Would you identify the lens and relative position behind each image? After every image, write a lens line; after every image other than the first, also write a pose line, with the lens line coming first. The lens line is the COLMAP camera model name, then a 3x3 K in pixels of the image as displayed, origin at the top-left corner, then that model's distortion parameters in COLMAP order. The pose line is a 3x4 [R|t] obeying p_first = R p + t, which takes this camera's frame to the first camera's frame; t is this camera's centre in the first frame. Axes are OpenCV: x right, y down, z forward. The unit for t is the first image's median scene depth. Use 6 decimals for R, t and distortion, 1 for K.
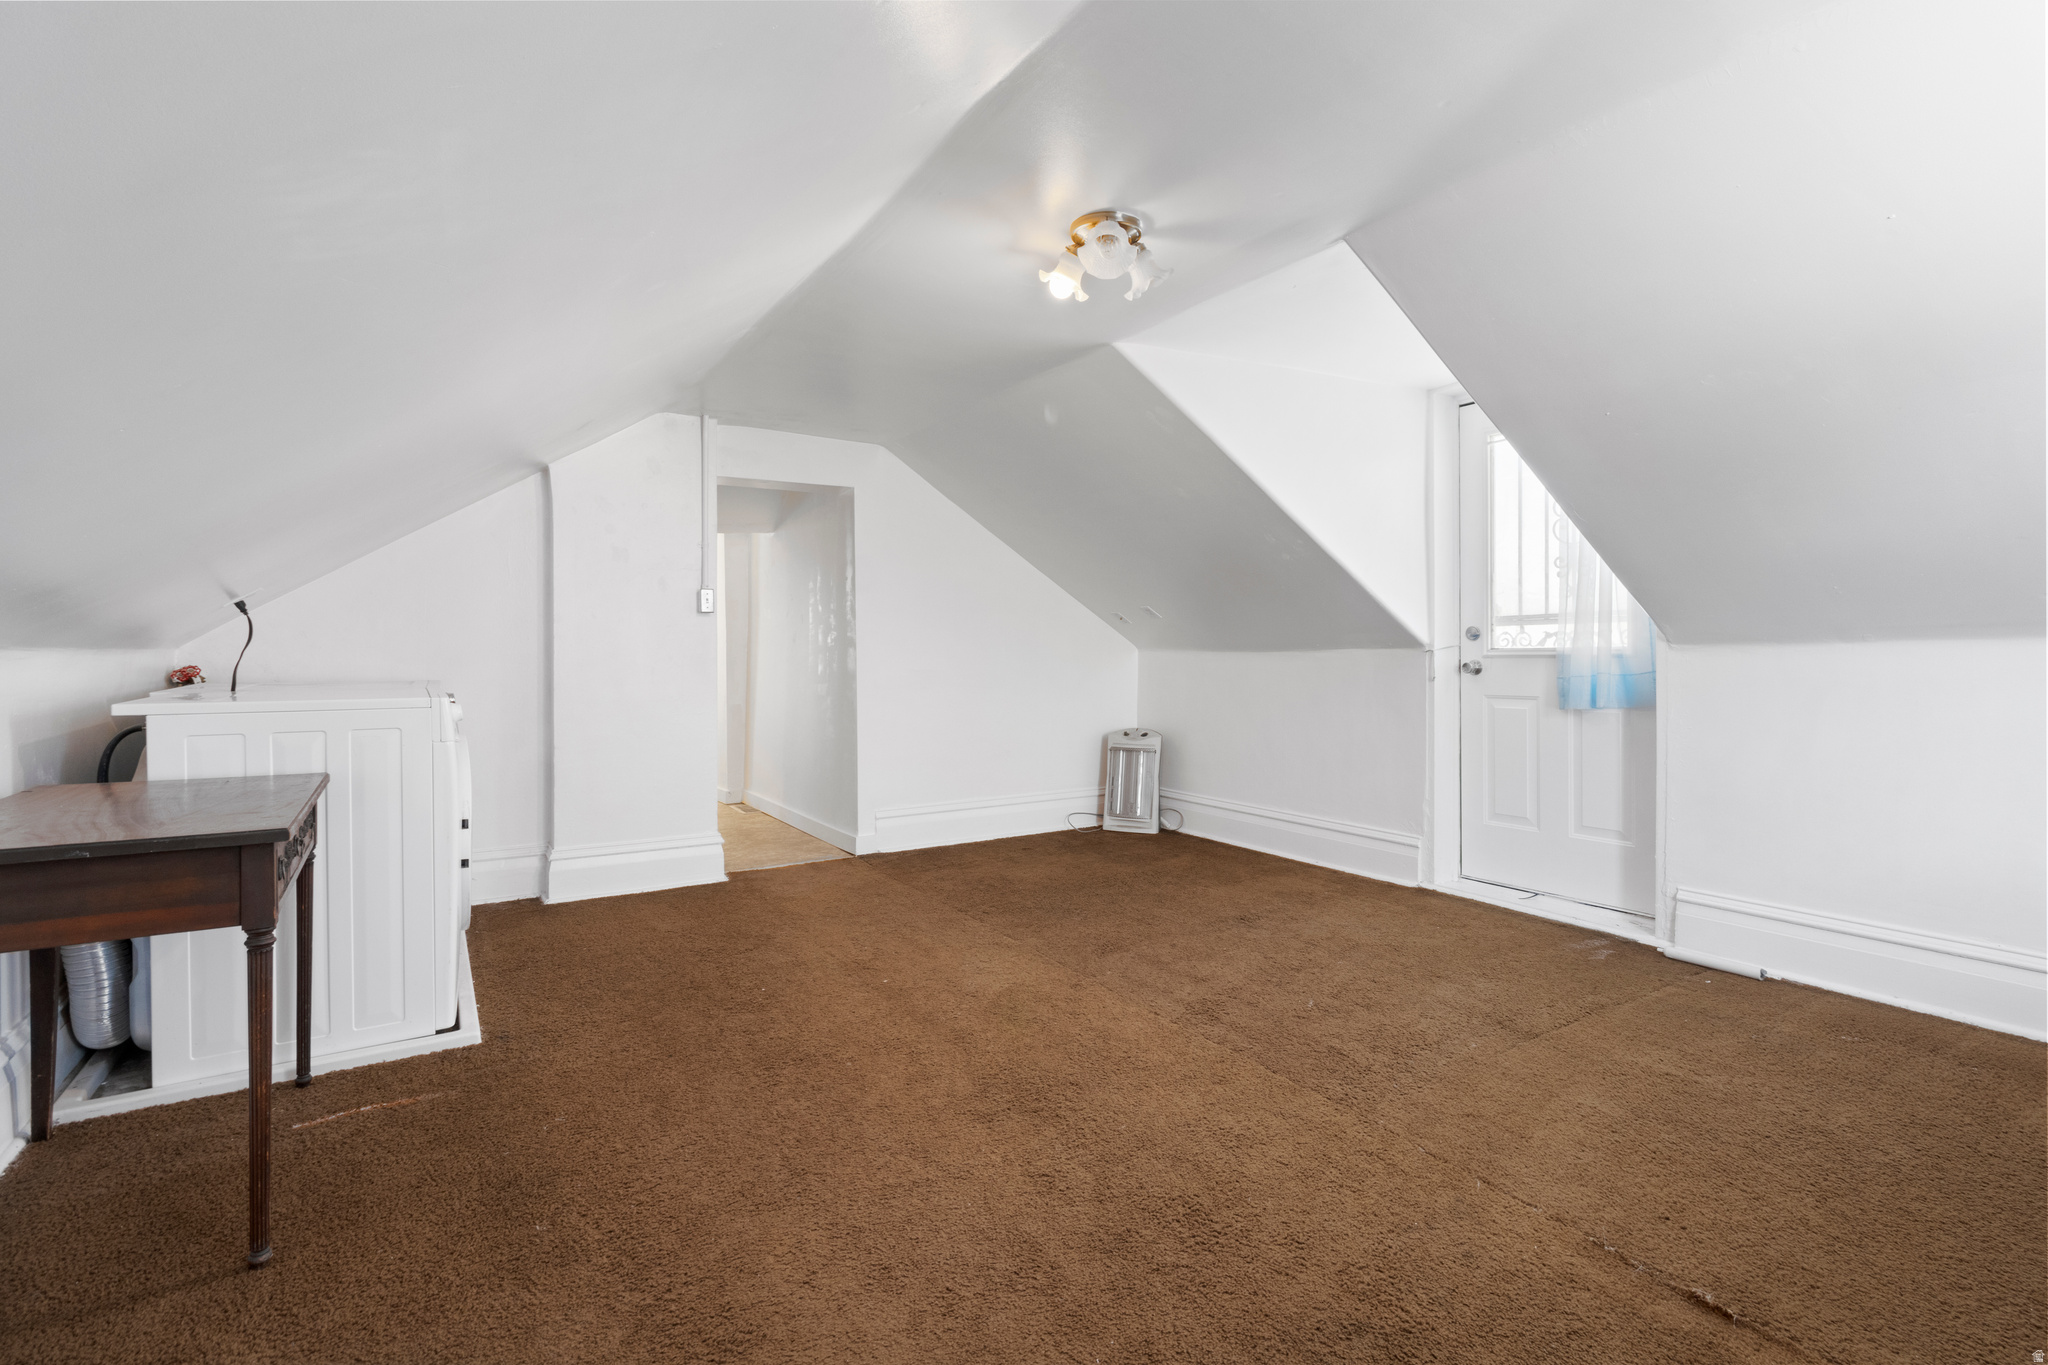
lens RADIAL K [[930.0, 0, 1032.6], [0, 930.0, 665.1], [0, 0, 1]] dist [0.004498, 0.000208]
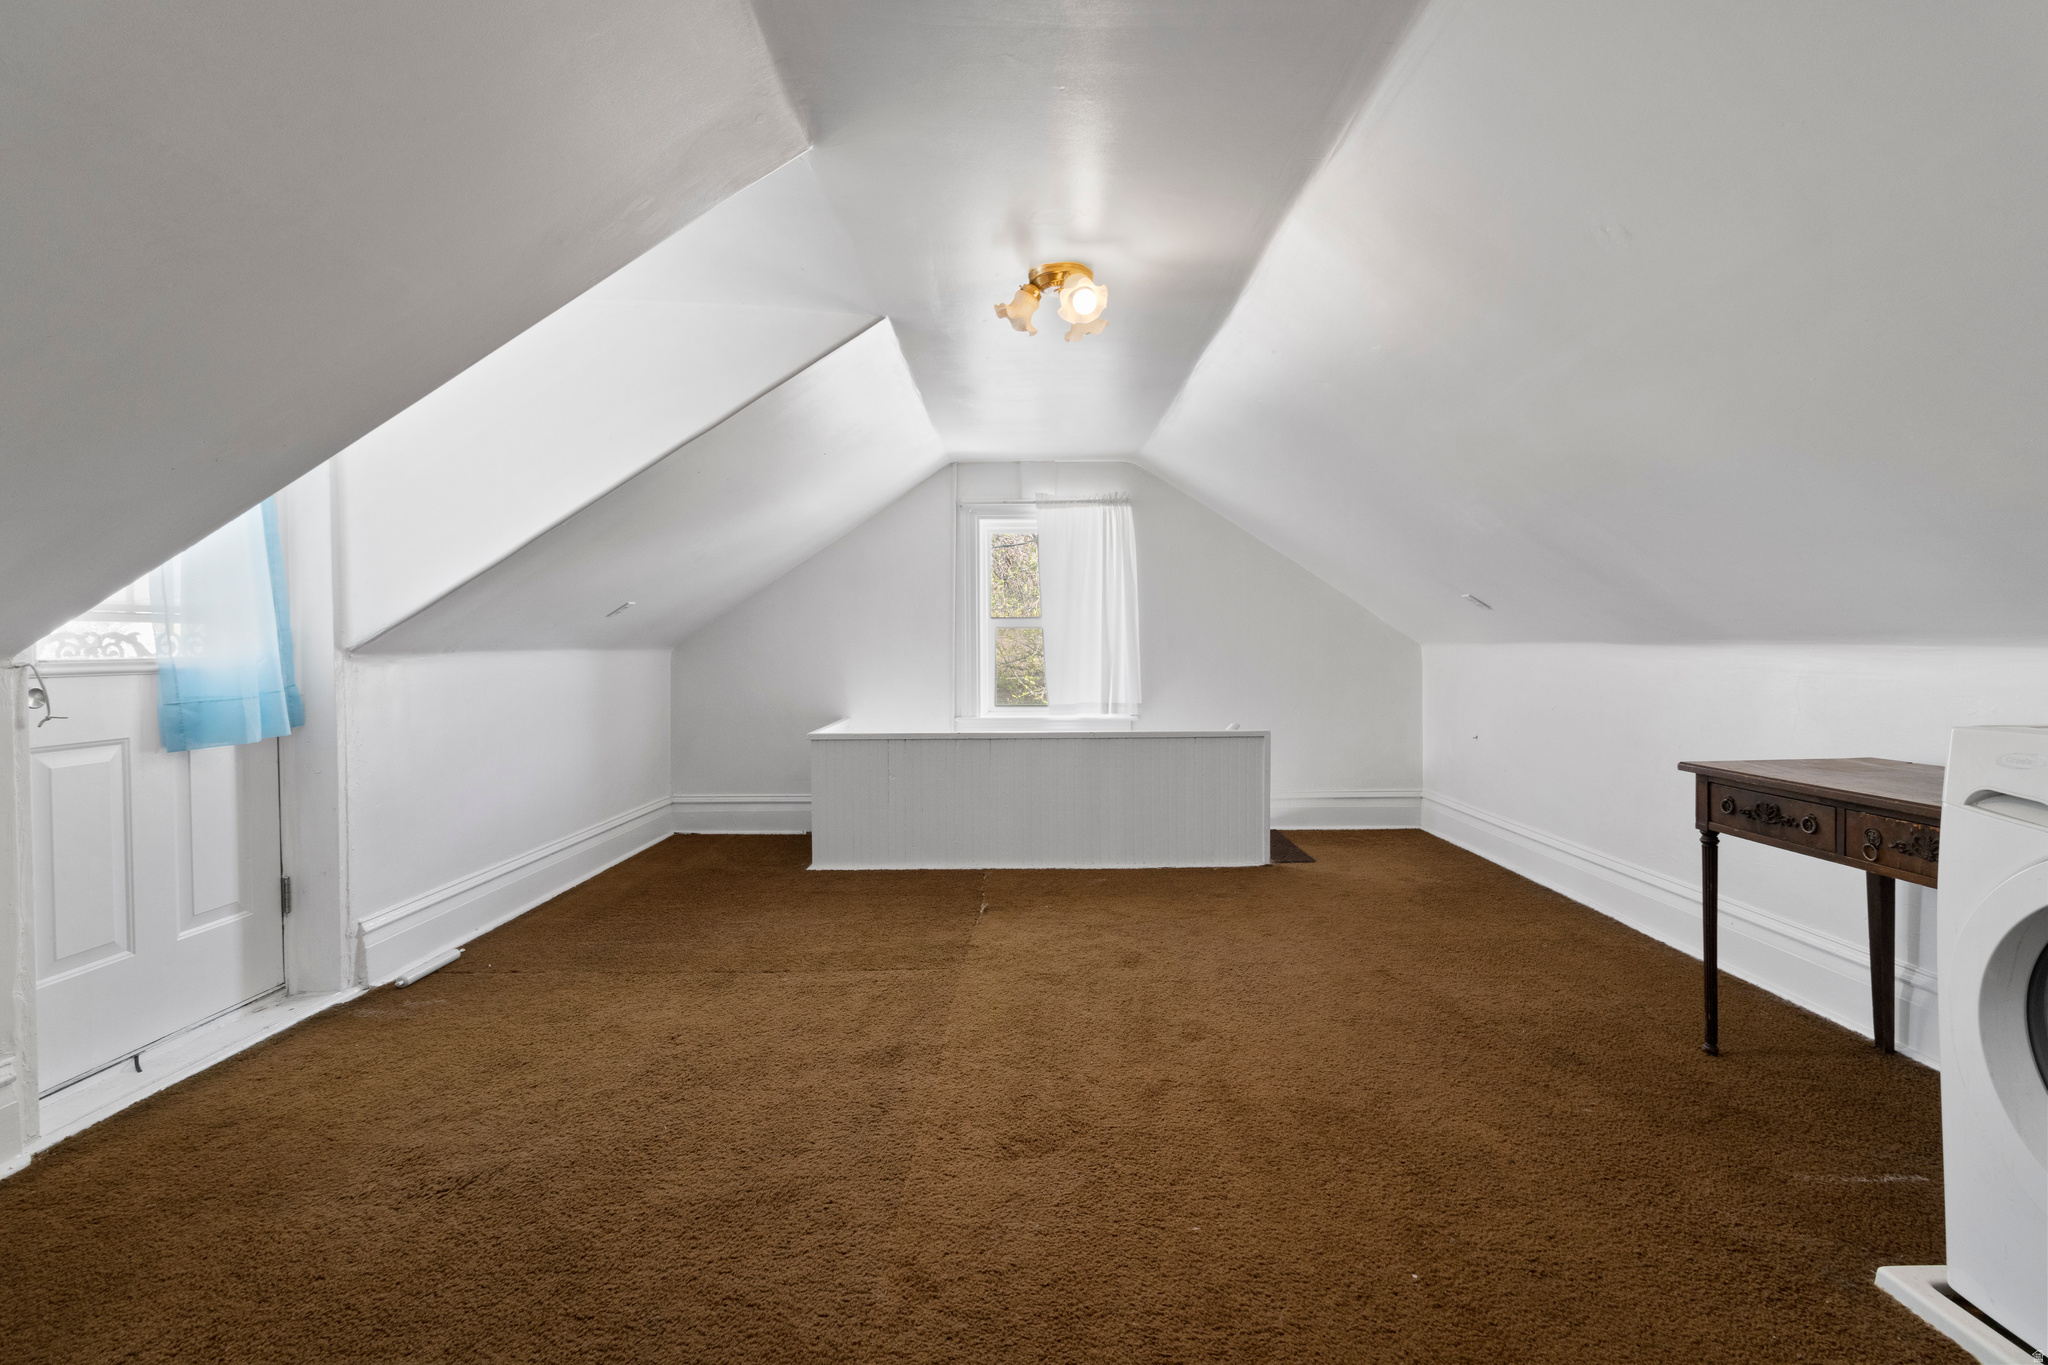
lens RADIAL K [[930.0, 0, 1032.6], [0, 930.0, 665.1], [0, 0, 1]] dist [0.004498, 0.000208]
pose [[-0.859724, 0.003414, 0.510747, -0.303681], [0.013588, 0.999777, 0.016189, -0.016176], [-0.510578, 0.020858, -0.859579, 1.295444]]
